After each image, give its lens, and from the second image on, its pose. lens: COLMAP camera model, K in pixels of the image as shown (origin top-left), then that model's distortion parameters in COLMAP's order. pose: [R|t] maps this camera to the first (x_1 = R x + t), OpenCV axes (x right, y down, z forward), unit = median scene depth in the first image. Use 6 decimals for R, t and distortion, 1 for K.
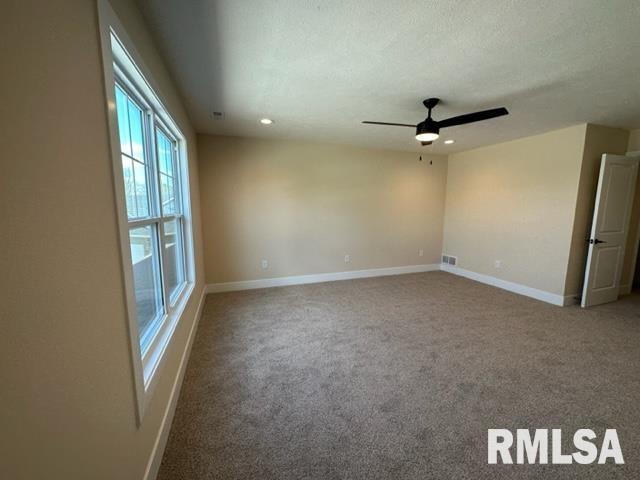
lens RADIAL K [[253.3, 0, 320.0], [0, 253.3, 240.0], [0, 0, 1]] dist [-0.003395, 0.000327]
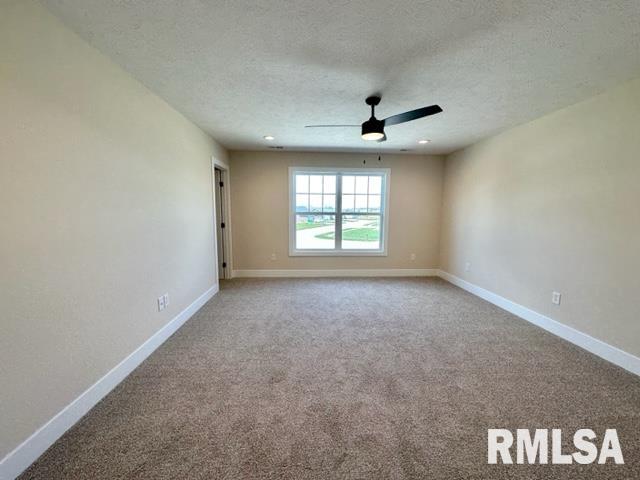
lens RADIAL K [[253.3, 0, 320.0], [0, 253.3, 240.0], [0, 0, 1]] dist [-0.003395, 0.000327]
pose [[-0.262789, 0.111818, -0.958352, 1.322172], [-0.135261, 0.979184, 0.151339, -0.121068], [0.955325, 0.169397, -0.242194, 0.994493]]
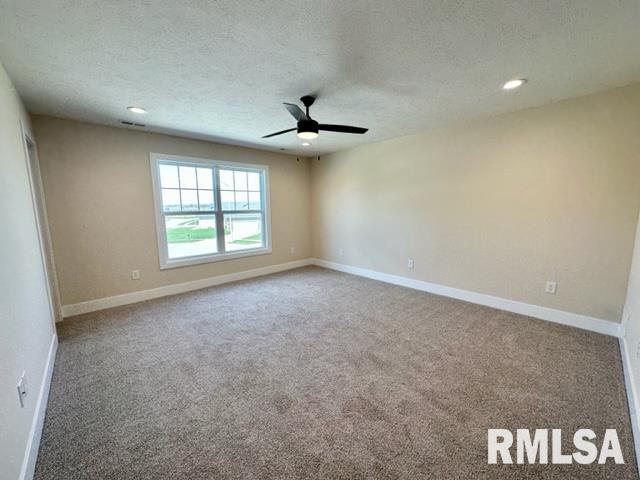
lens RADIAL K [[253.3, 0, 320.0], [0, 253.3, 240.0], [0, 0, 1]] dist [-0.003395, 0.000327]
pose [[0.409453, 0.117057, -0.904791, 1.264124], [-0.108644, 0.990934, 0.079036, -0.073208], [0.905839, 0.065938, 0.418458, 0.578437]]
